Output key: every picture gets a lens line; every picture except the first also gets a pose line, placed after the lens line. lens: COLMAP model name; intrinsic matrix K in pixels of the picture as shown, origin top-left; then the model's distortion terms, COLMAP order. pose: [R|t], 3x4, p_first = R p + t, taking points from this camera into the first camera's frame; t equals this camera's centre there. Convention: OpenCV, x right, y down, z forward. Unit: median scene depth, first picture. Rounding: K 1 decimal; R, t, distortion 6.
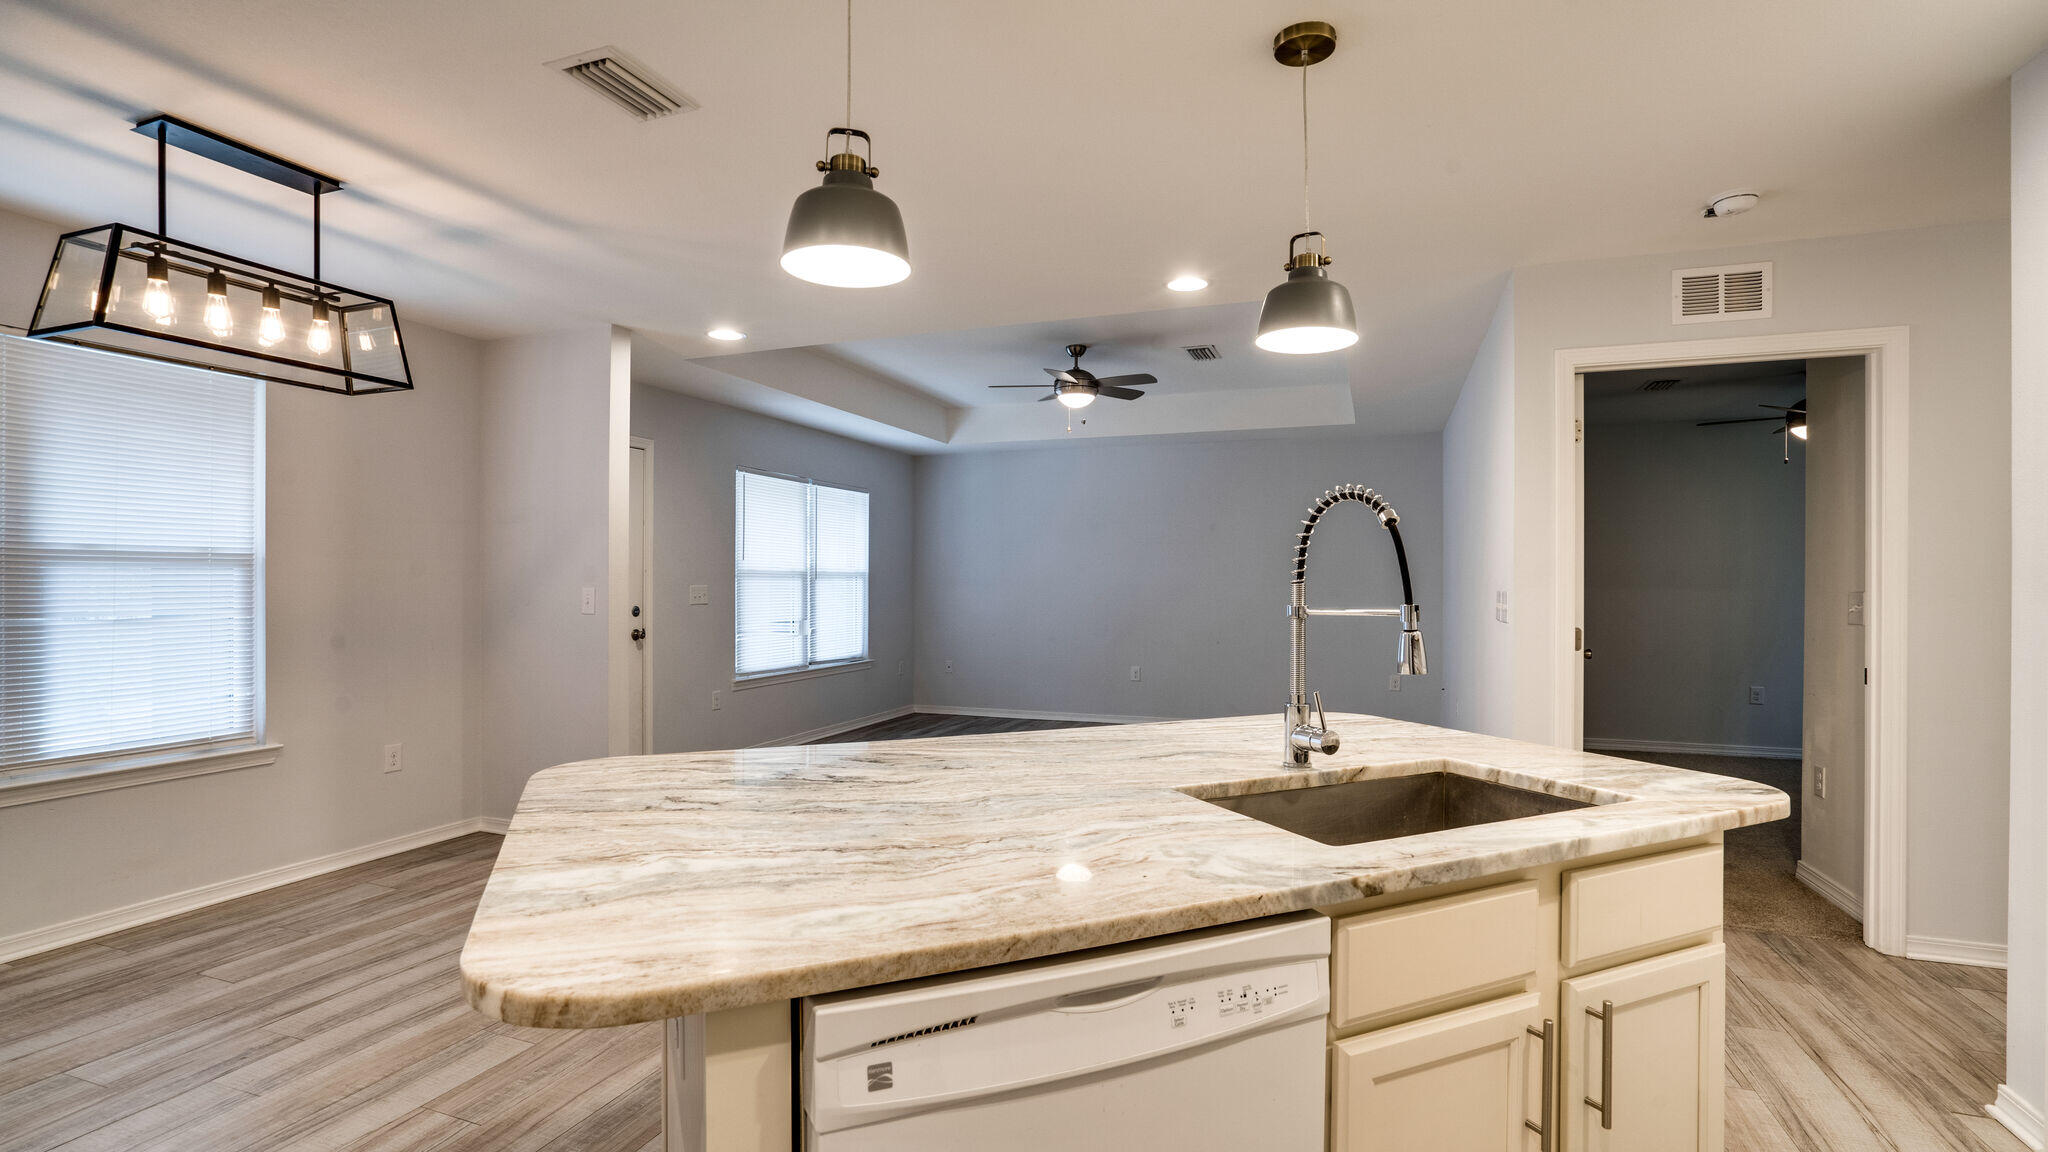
lens RADIAL K [[944.7, 0, 1023.2], [0, 944.7, 582.4], [0, 0, 1]] dist [-0.048426, 0.022856]
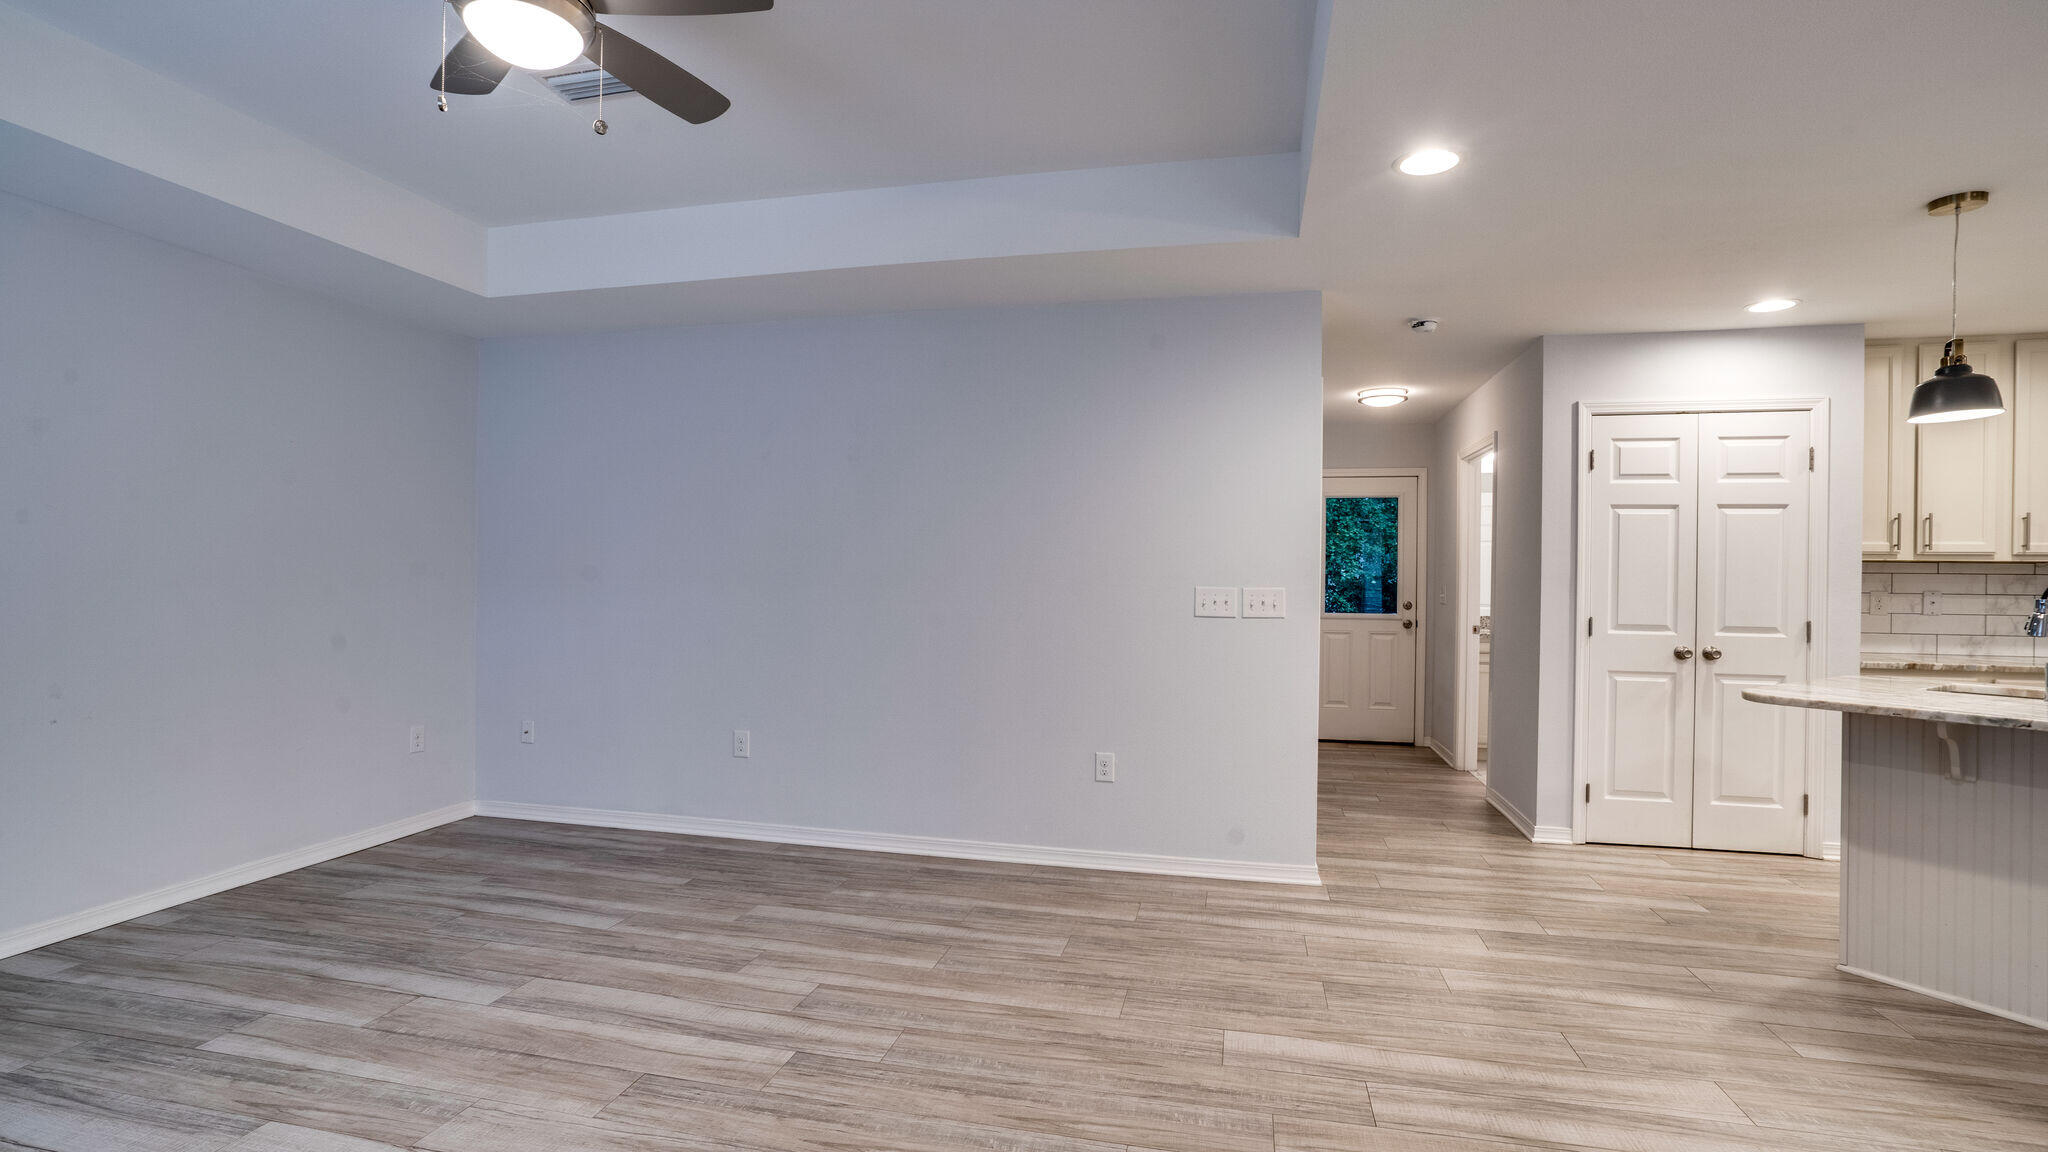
lens RADIAL K [[944.7, 0, 1023.2], [0, 944.7, 582.4], [0, 0, 1]] dist [-0.048426, 0.022856]
pose [[-0.130547, -0.009382, 0.991398, -0.292973], [-0.009366, 0.999922, 0.008230, -0.001702], [-0.991398, -0.008211, -0.130625, 0.842991]]
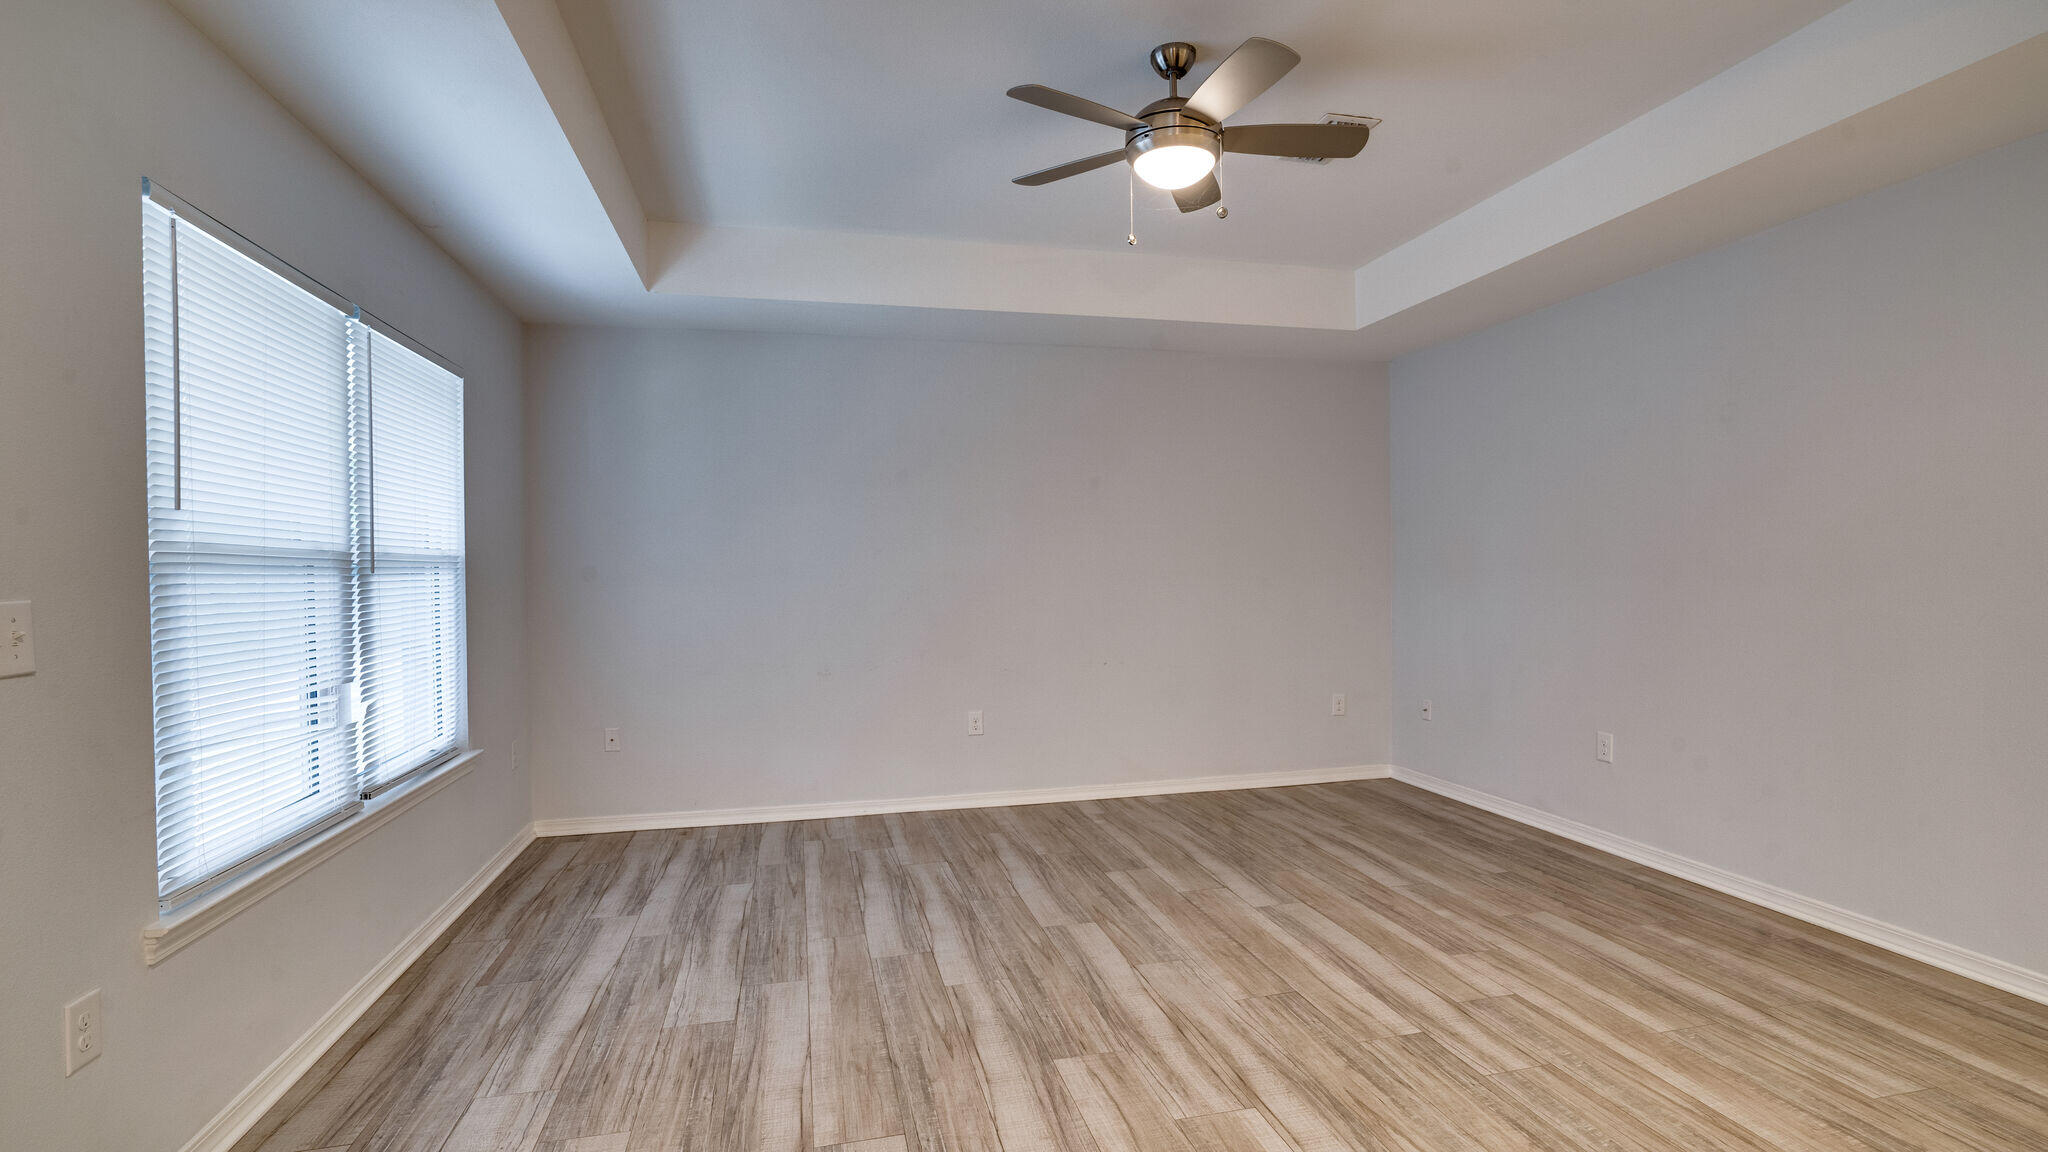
lens RADIAL K [[944.7, 0, 1023.2], [0, 944.7, 582.4], [0, 0, 1]] dist [-0.048426, 0.022856]
pose [[0.828341, -0.019969, 0.559868, -0.254775], [0.014552, 0.999794, 0.014130, -0.001213], [-0.560035, -0.003557, 0.828461, 0.650072]]
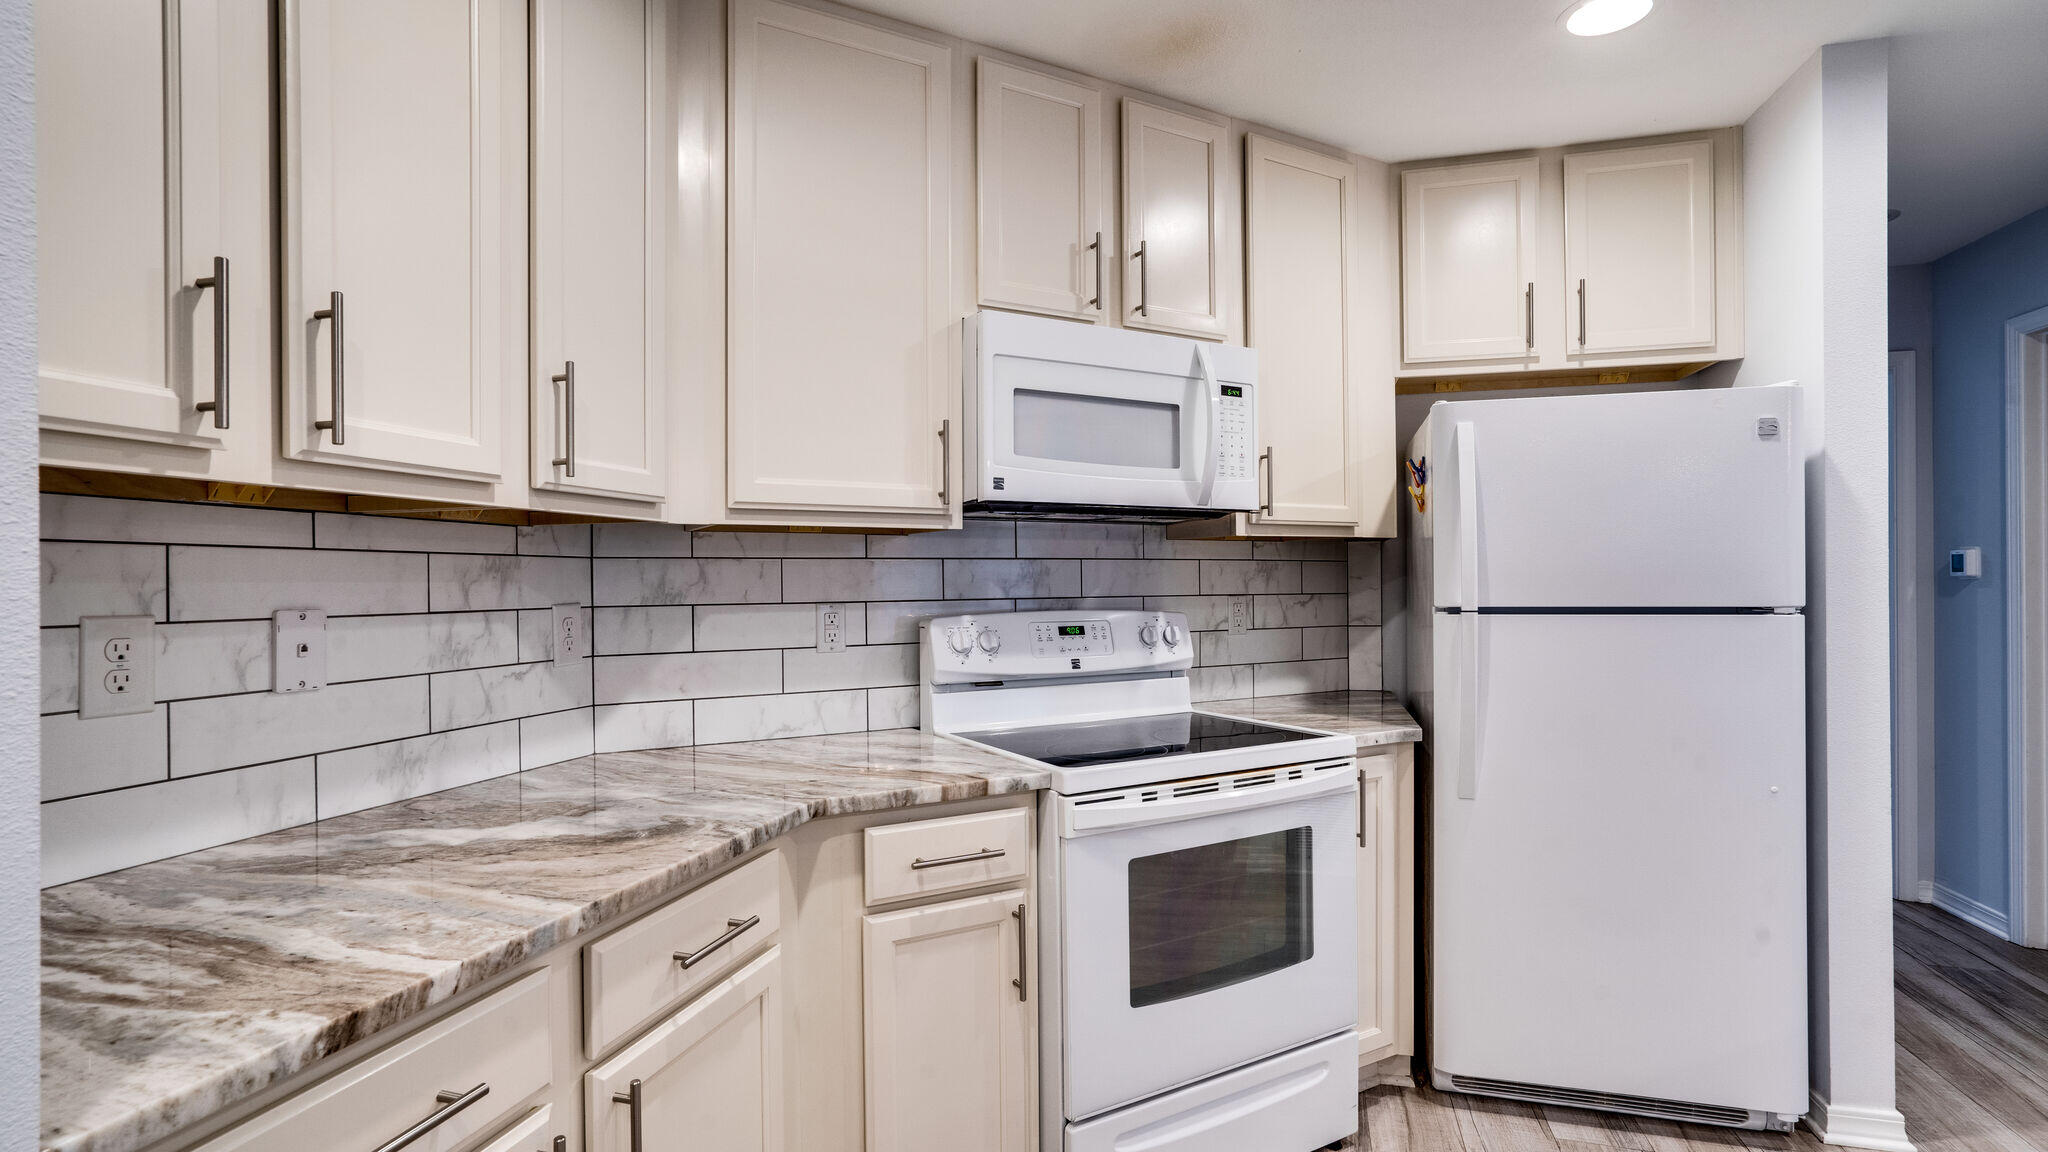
lens RADIAL K [[989.0, 0, 1024.0], [0, 989.0, 576.0], [0, 0, 1]] dist [-0.055427, 0.035949]
pose [[-0.996154, 0.004496, -0.087499, 0.205969], [0.004820, 0.999982, -0.003488, -0.001421], [0.087482, -0.003896, -0.996158, 0.251163]]
